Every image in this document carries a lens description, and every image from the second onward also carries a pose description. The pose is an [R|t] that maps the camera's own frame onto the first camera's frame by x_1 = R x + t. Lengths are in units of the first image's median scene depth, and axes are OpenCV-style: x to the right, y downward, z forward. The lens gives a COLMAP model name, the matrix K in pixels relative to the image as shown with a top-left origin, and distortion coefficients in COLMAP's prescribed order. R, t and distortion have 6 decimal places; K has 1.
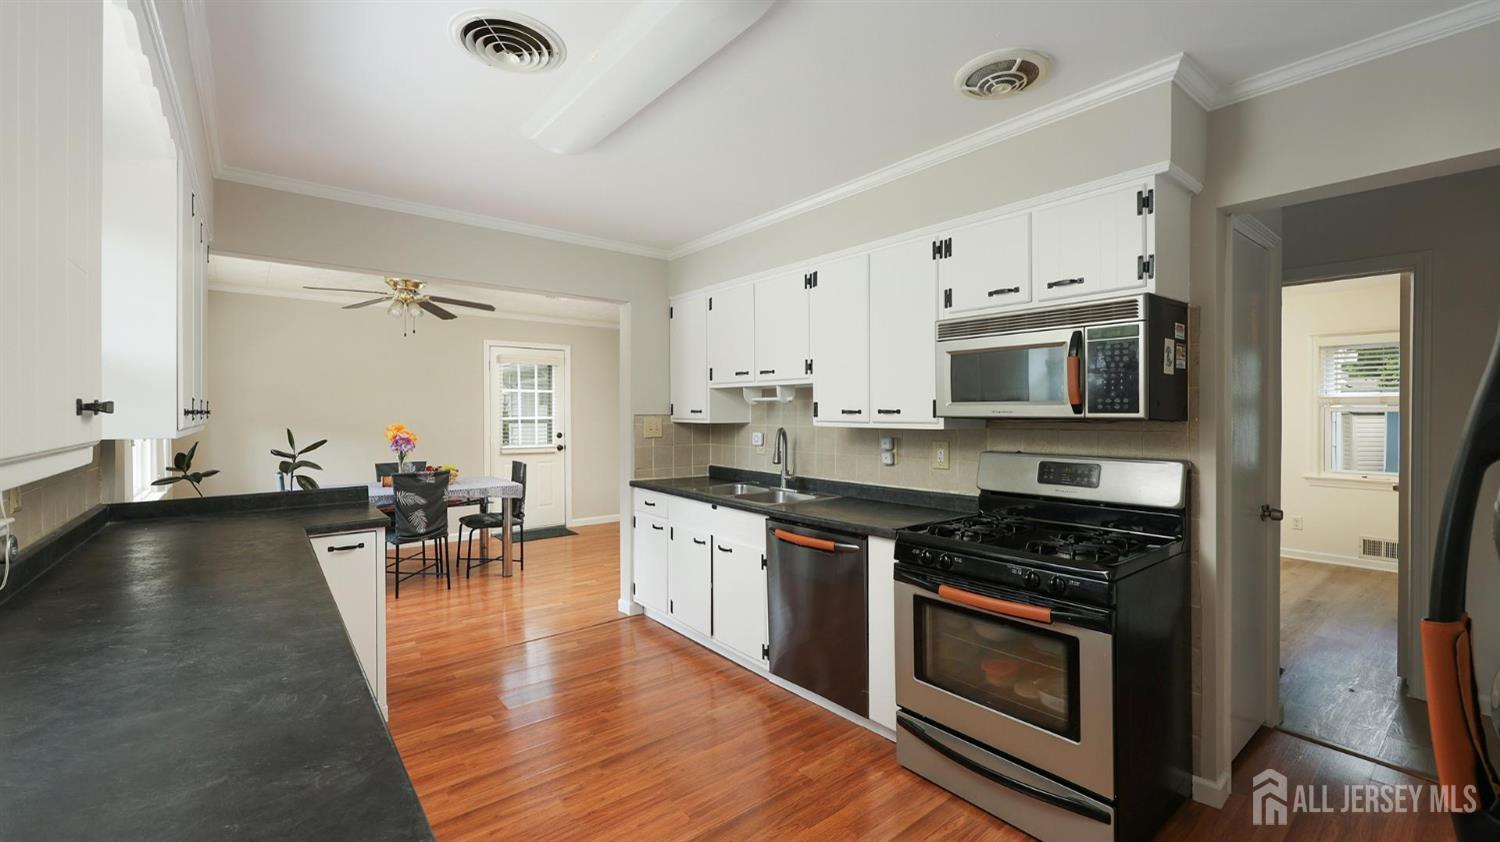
lens RADIAL K [[615.5, 0, 750.0], [0, 615.5, 421.0], [0, 0, 1]] dist [-0.000298, -0.000033]
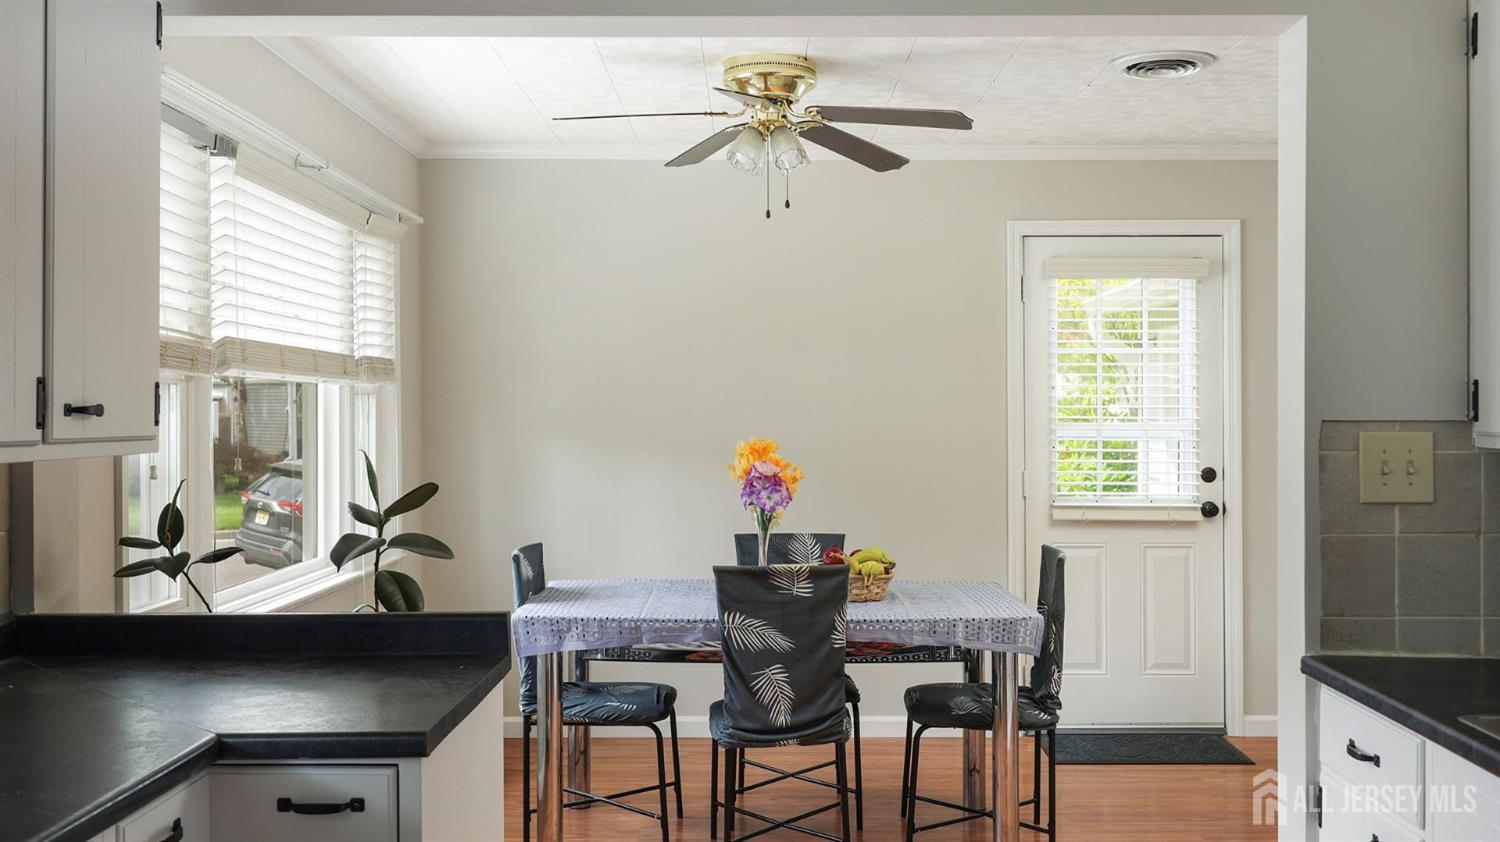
lens RADIAL K [[1473.7, 0, 750.0], [0, 1473.7, 421.0], [0, 0, 1]] dist [-0.001114, -0.007647]
pose [[0.783973, 0.005745, -0.620769, 0.019198], [-0.010323, 0.999940, -0.003782, -0.003661], [0.620710, 0.009373, 0.783984, 0.267160]]
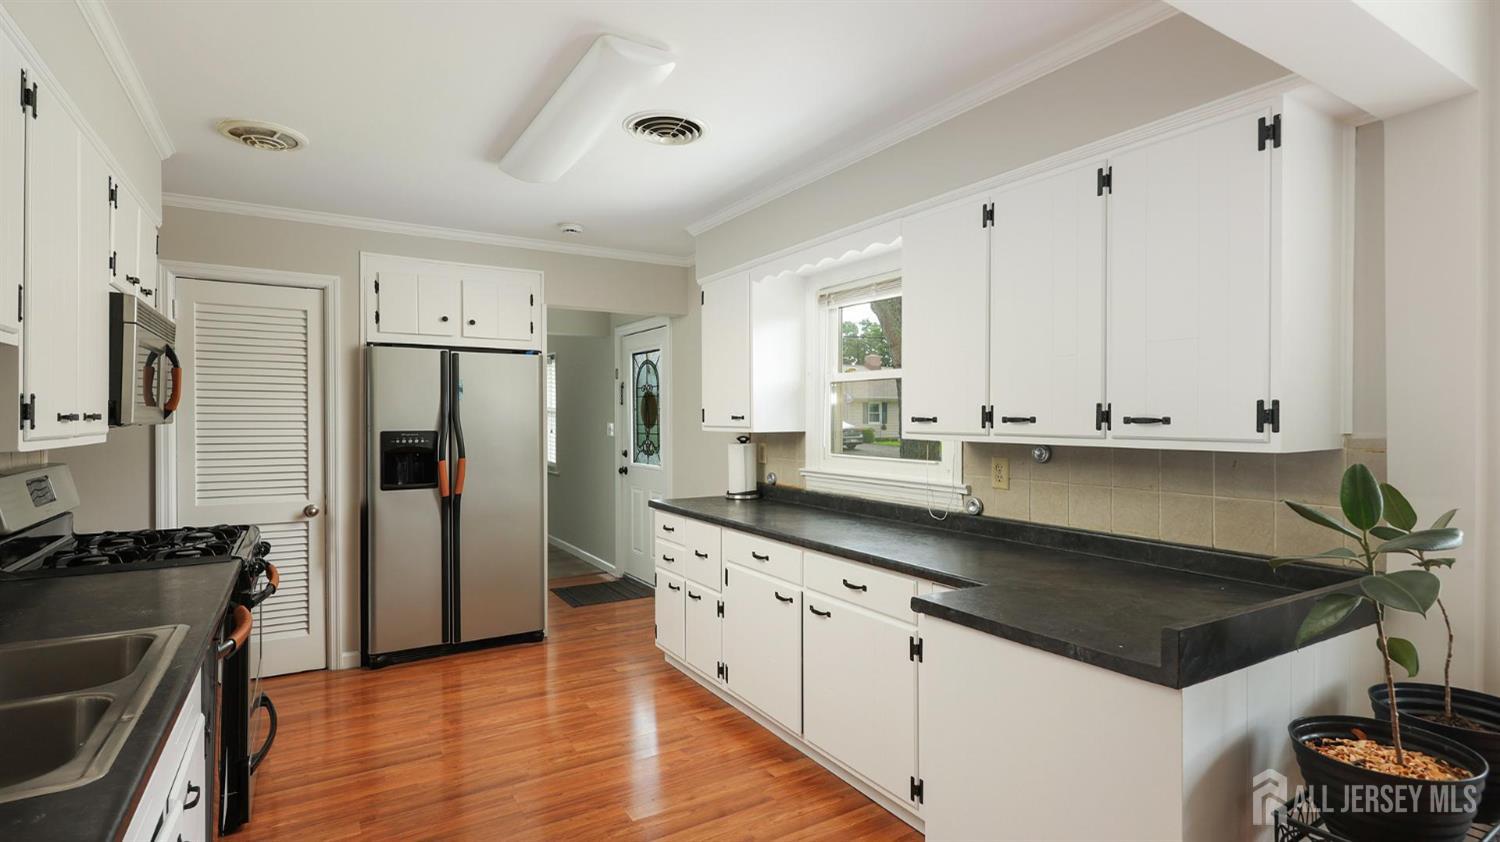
lens RADIAL K [[713.6, 0, 750.0], [0, 713.6, 421.0], [0, 0, 1]] dist [-0.000326, -0.000039]
pose [[-0.994459, 0.009399, 0.104705, -0.286268], [0.011753, 0.999692, 0.021881, -0.011861], [-0.104468, 0.022990, -0.994263, 0.967286]]
